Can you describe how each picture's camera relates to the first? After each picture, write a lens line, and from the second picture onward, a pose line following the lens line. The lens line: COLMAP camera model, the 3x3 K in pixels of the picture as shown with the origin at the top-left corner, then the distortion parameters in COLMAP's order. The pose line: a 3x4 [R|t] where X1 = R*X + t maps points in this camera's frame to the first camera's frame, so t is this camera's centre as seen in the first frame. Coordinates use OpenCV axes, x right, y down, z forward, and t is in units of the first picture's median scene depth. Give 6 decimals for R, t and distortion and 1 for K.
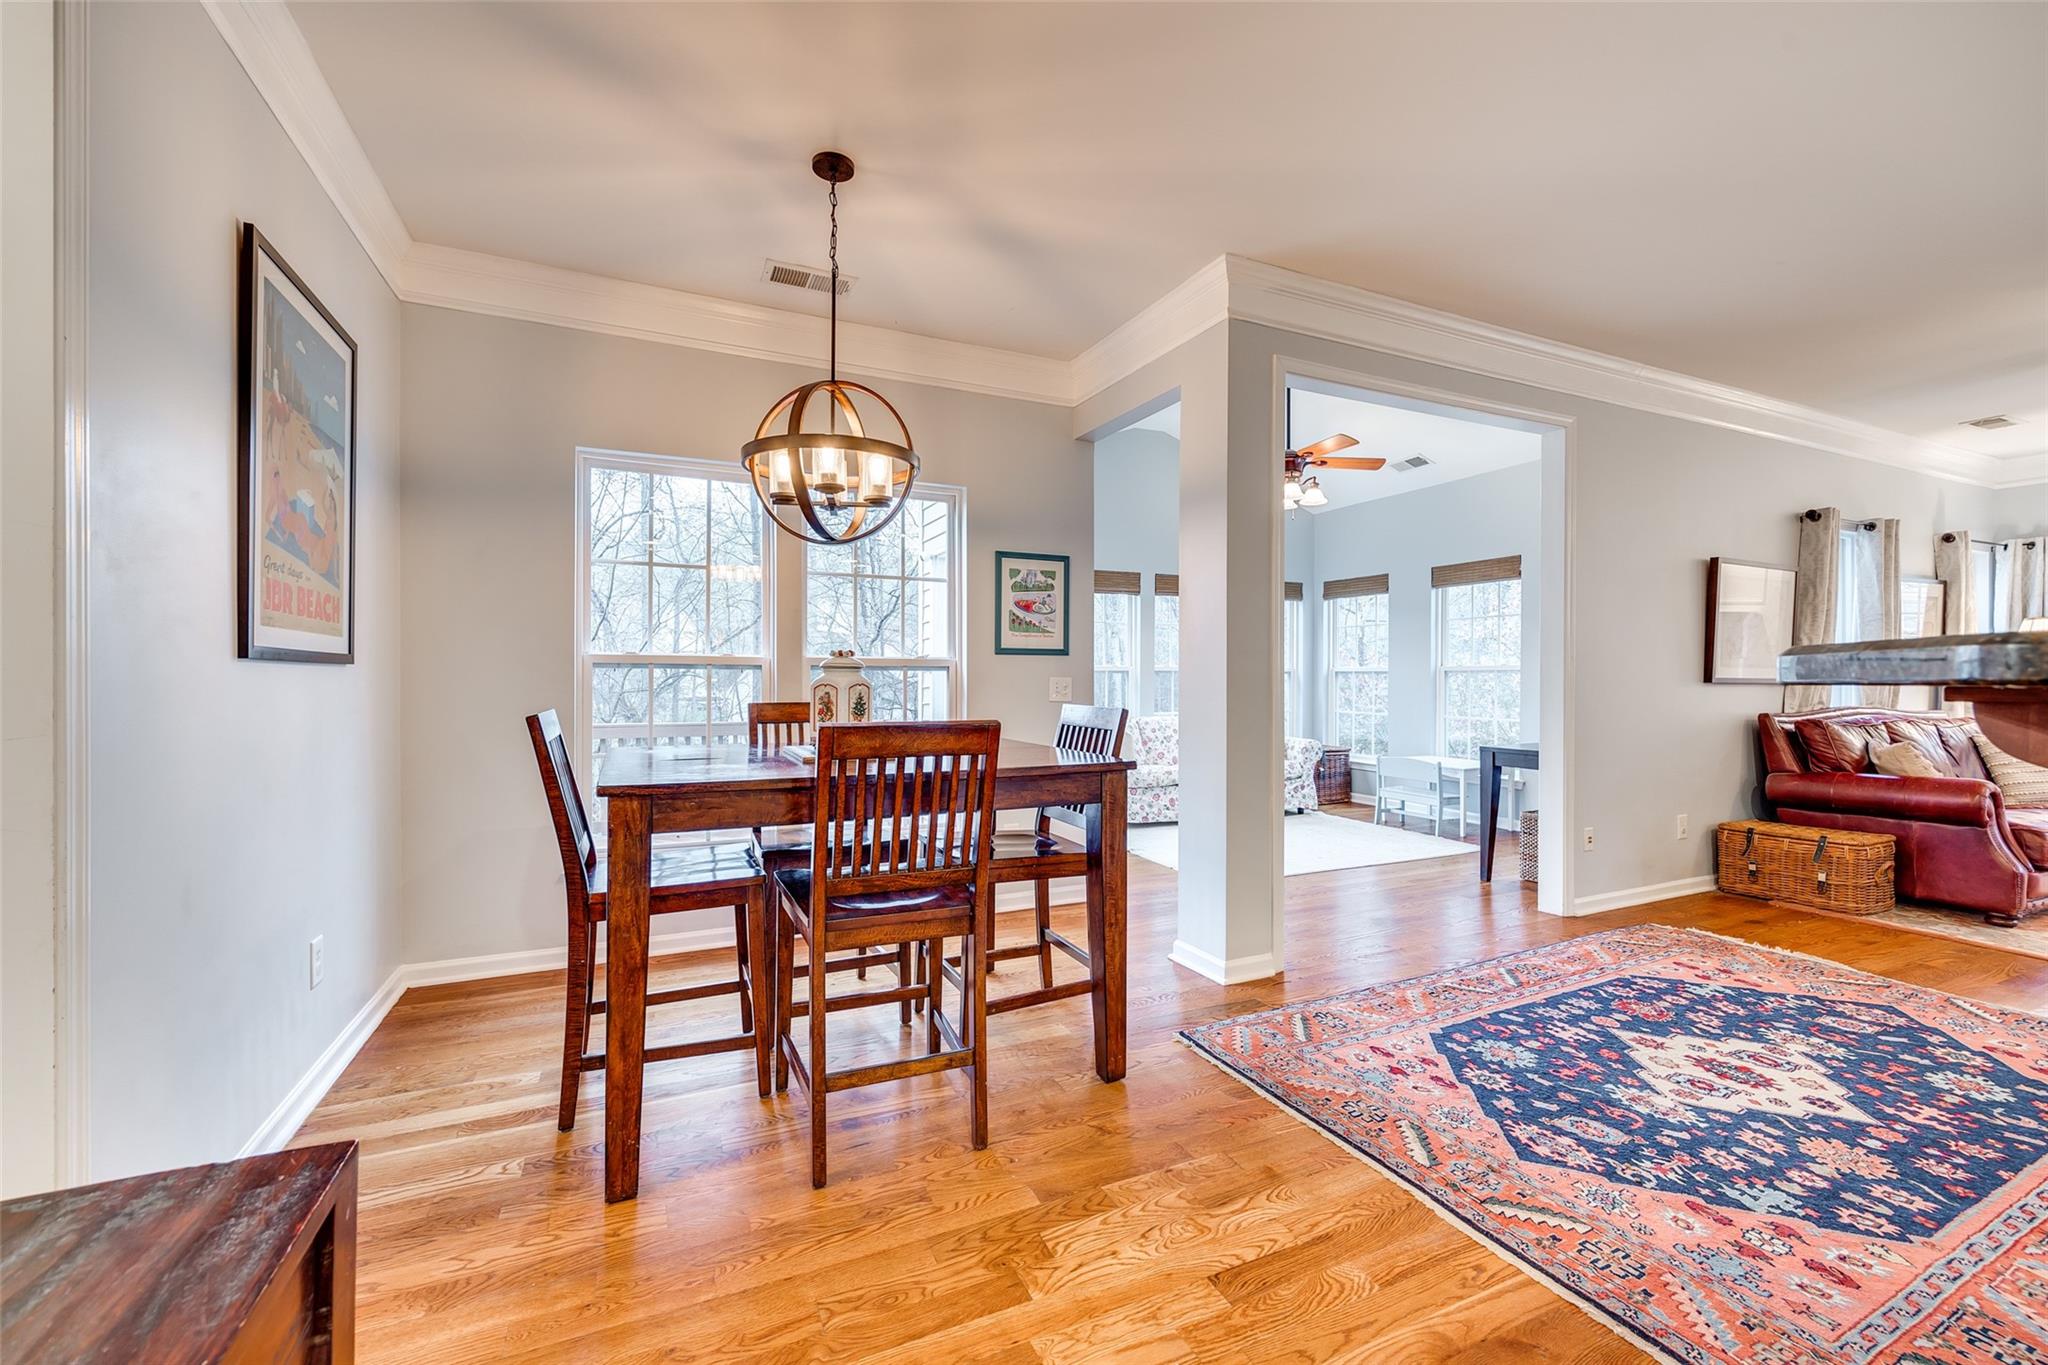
lens RADIAL K [[827.1, 0, 1031.2], [0, 827.1, 677.4], [0, 0, 1]] dist [-0.003027, -0.000142]
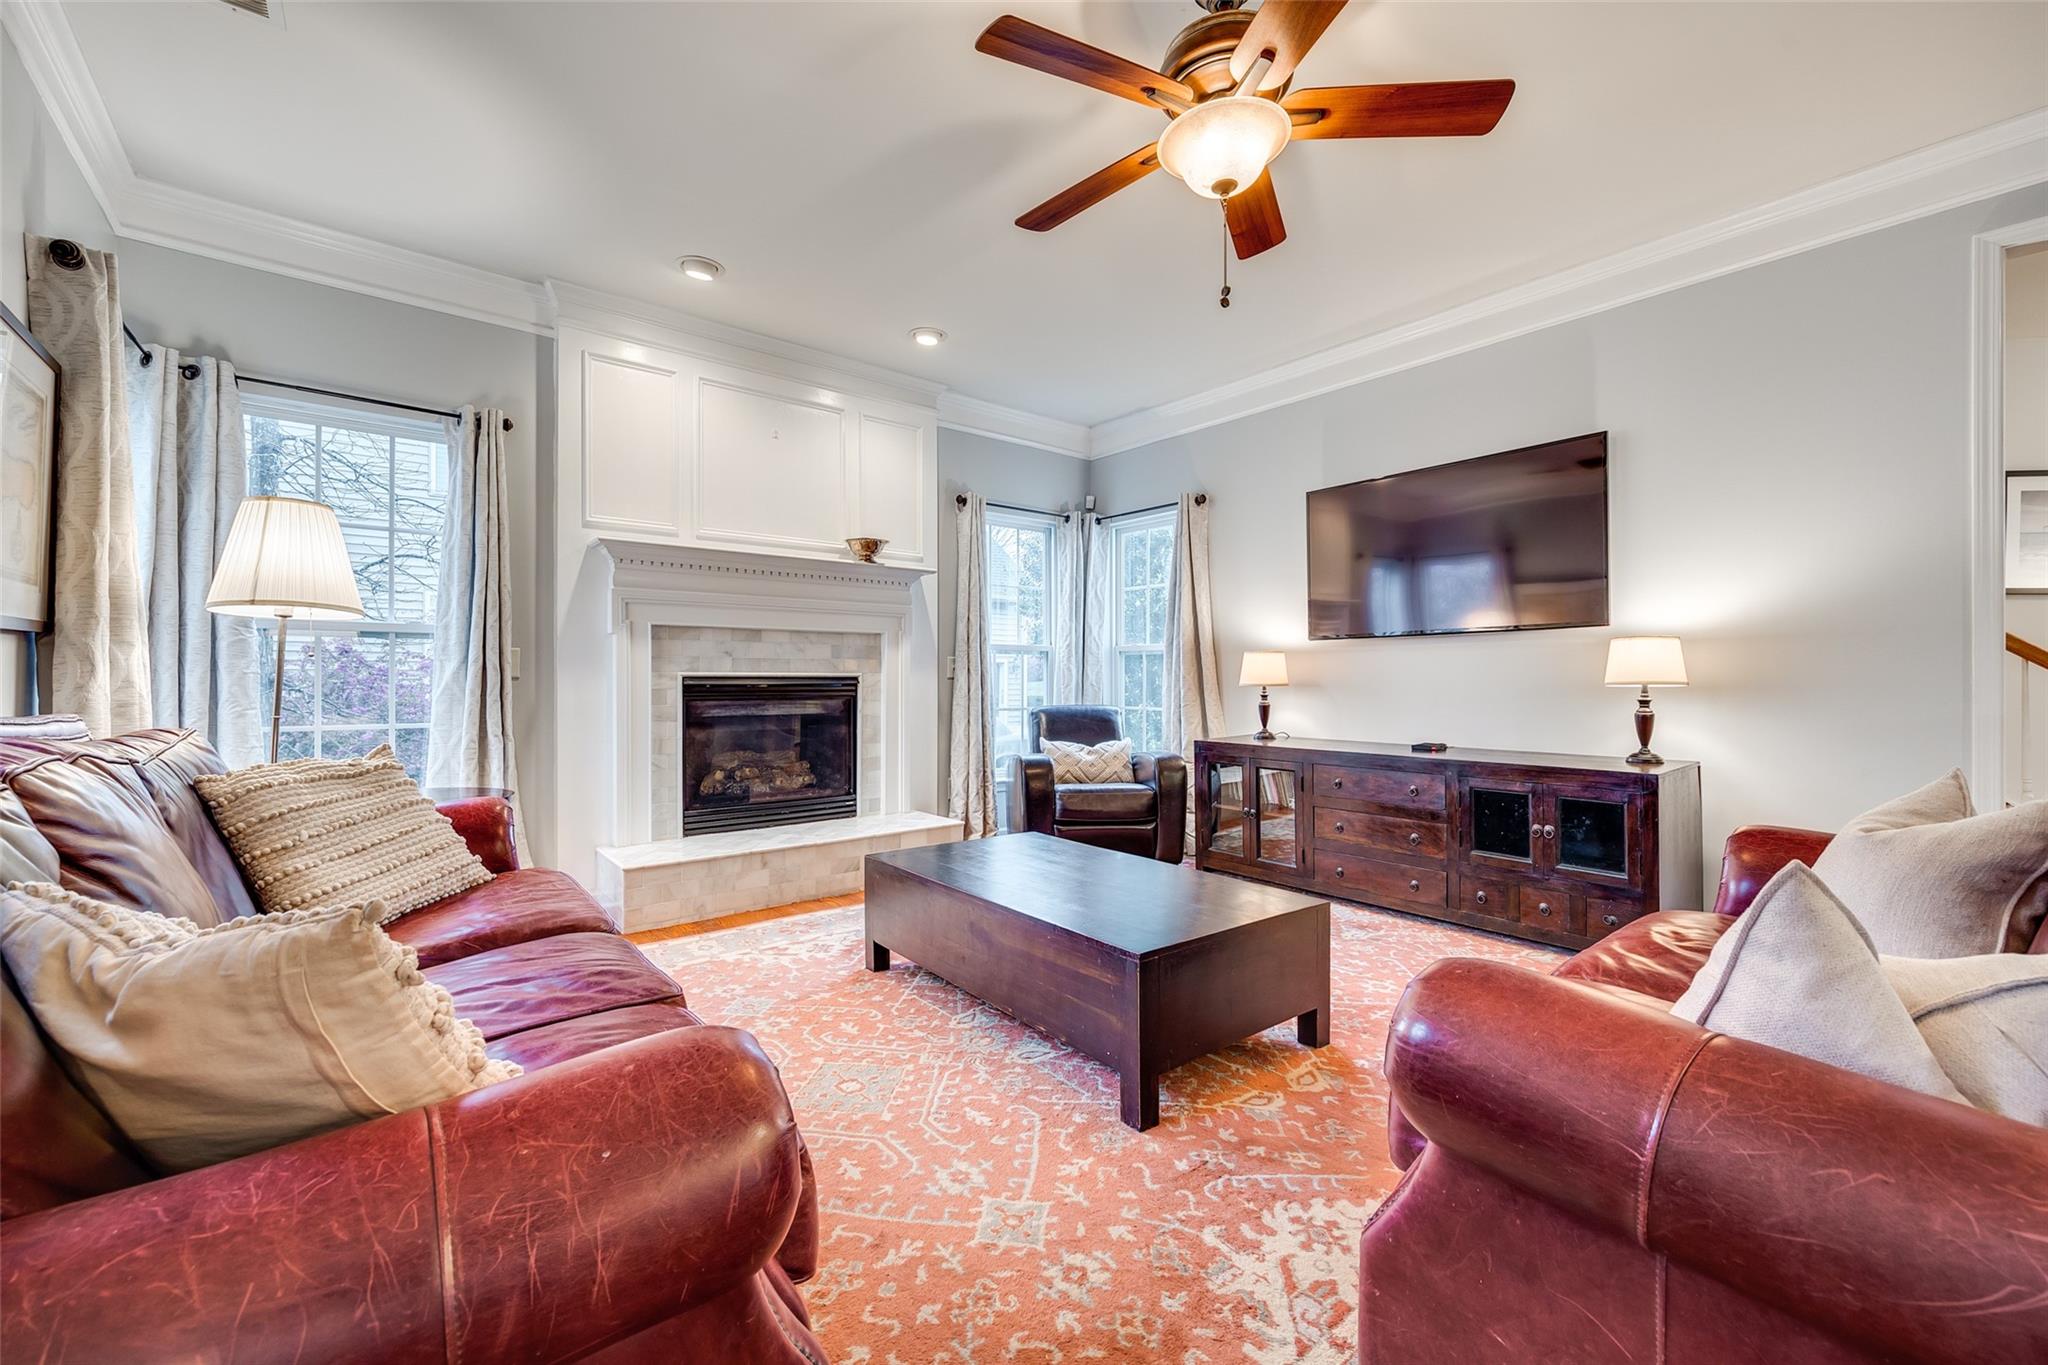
lens RADIAL K [[830.2, 0, 1030.3], [0, 830.2, 681.7], [0, 0, 1]] dist [-0.002565, 0.000893]
pose [[-0.250478, -0.002882, 0.968118, 1.158665], [0.000105, 0.999995, 0.003004, 0.044945], [-0.968122, 0.000854, -0.250477, 1.217463]]
